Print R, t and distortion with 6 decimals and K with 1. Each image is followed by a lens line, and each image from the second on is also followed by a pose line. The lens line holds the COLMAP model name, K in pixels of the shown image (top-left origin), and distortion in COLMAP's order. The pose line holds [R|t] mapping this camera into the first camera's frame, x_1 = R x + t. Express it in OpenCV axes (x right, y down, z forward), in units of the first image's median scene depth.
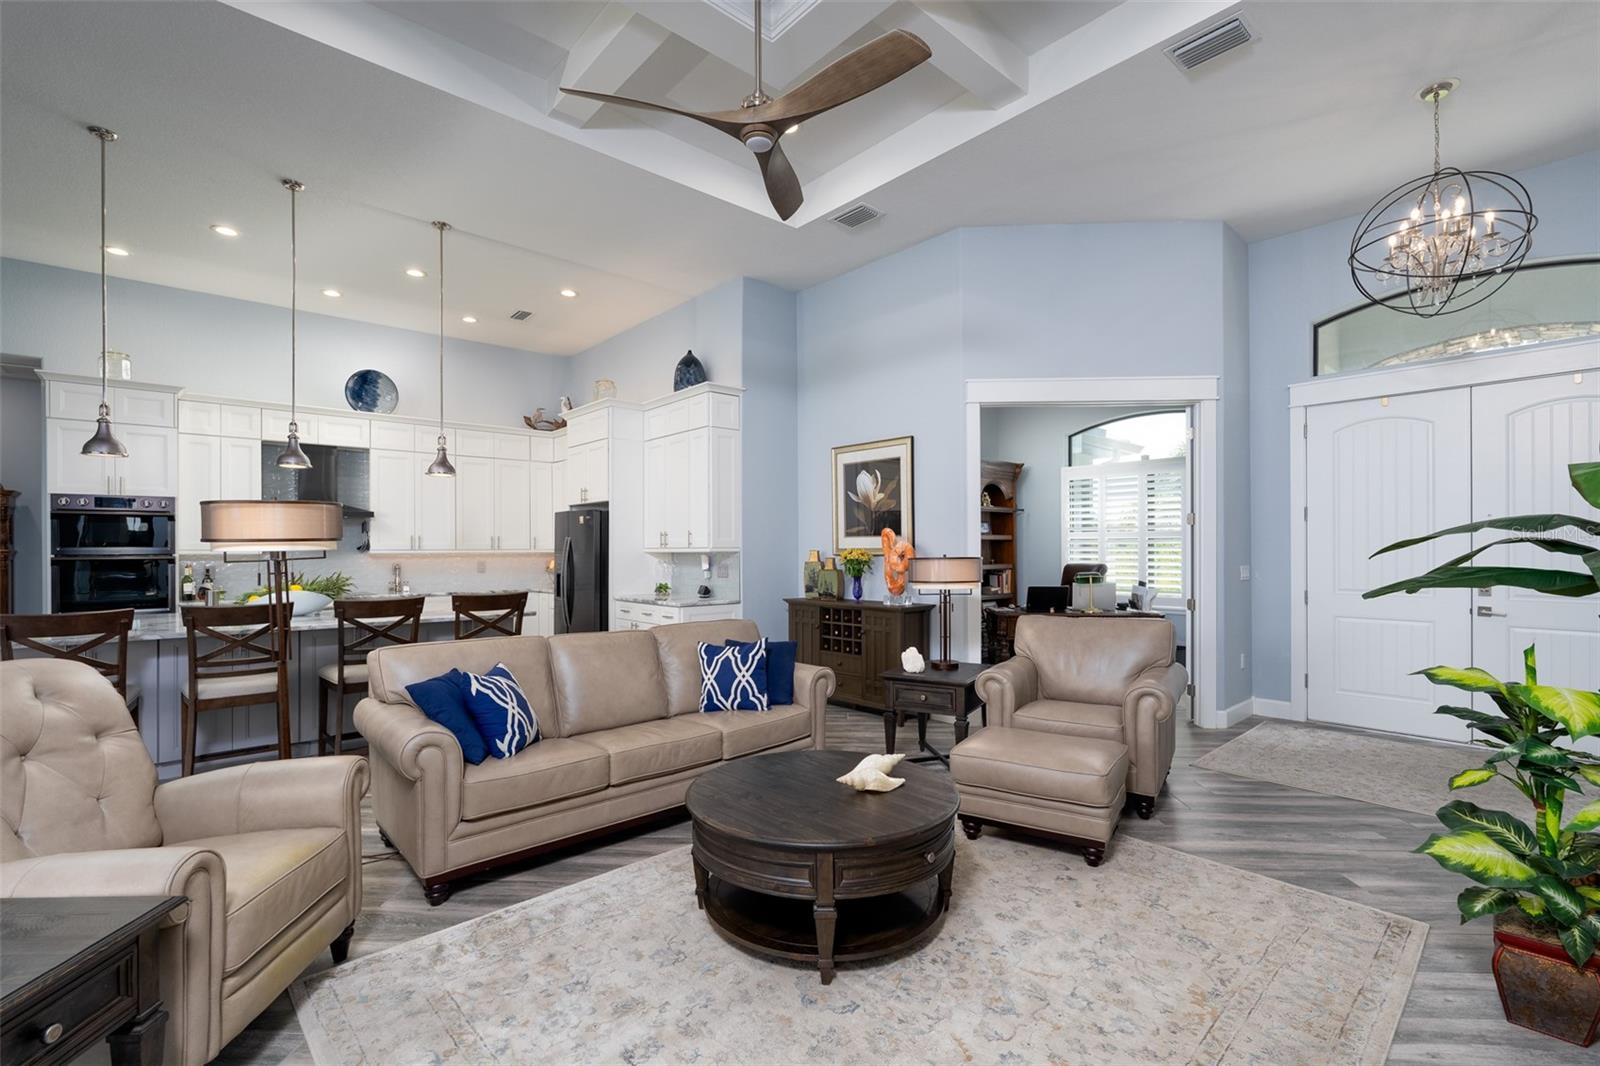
lens RADIAL K [[696.6, 0, 790.9], [0, 696.6, 546.1], [0, 0, 1]] dist [-0.013091, 0.000332]
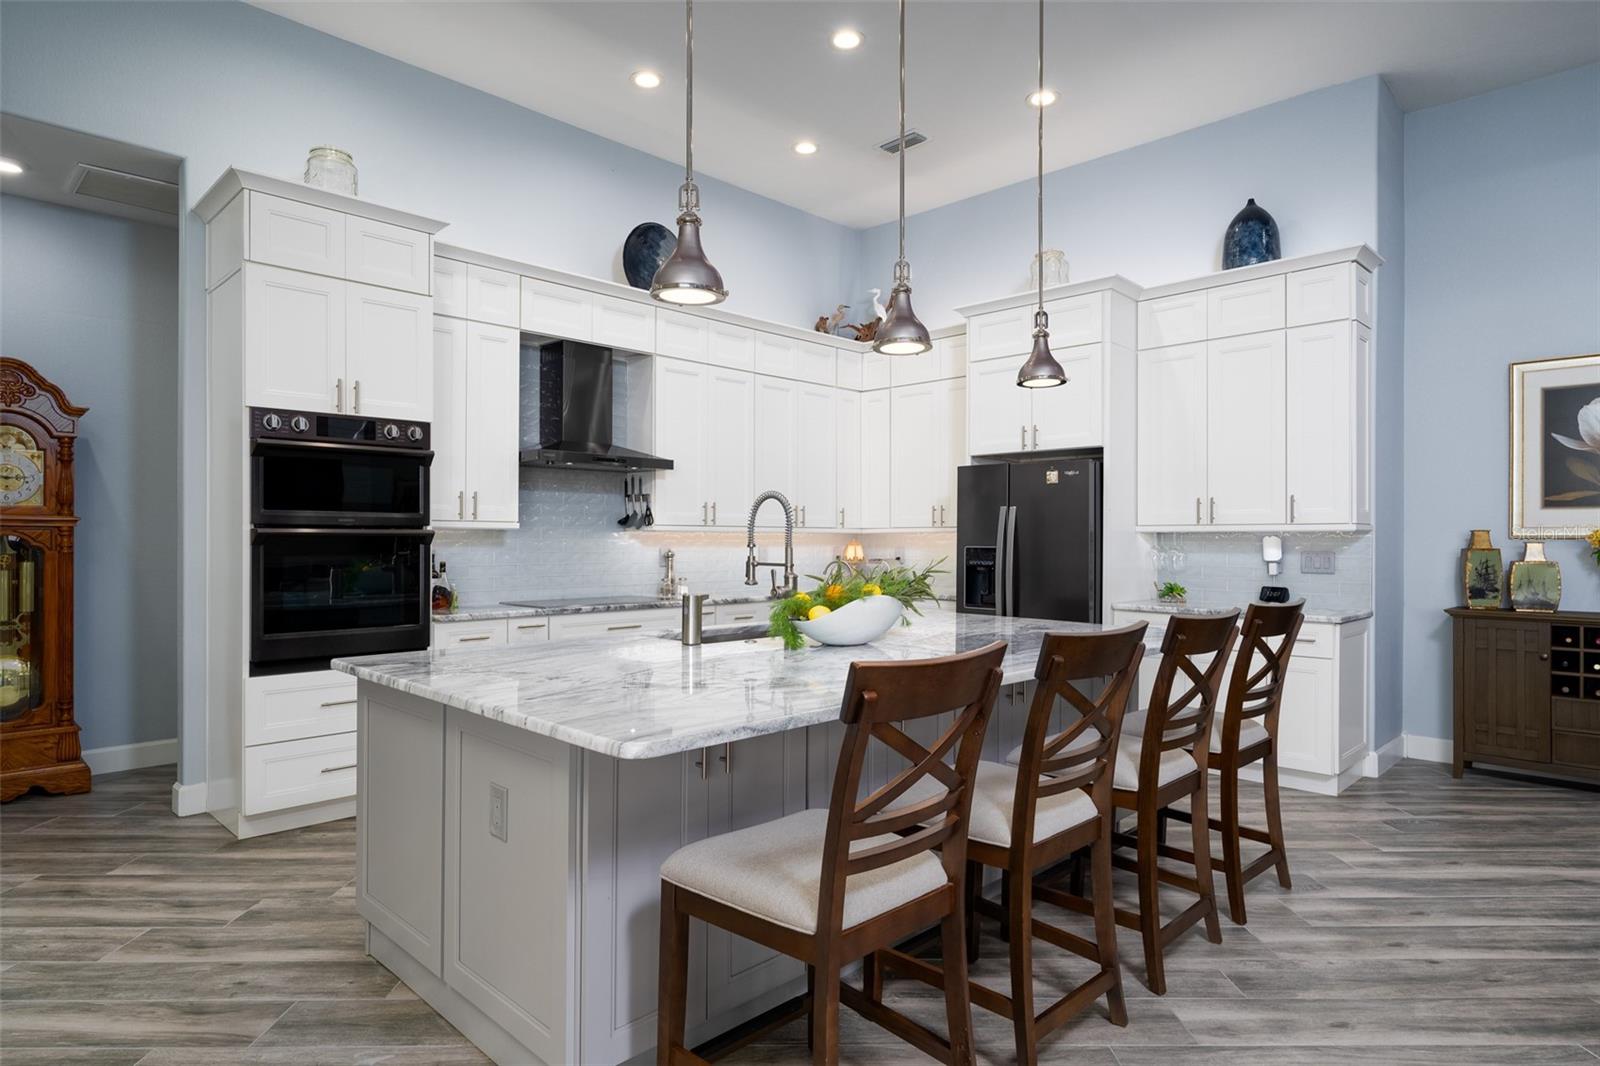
lens RADIAL K [[908.7, 0, 806.4], [0, 908.7, 541.1], [0, 0, 1]] dist [-0.004943, 0.000079]
pose [[0.997648, 0.007781, 0.068103, -0.699822], [-0.008101, 0.999957, 0.004428, 0.020279], [-0.068066, -0.004969, 0.997668, 0.276321]]
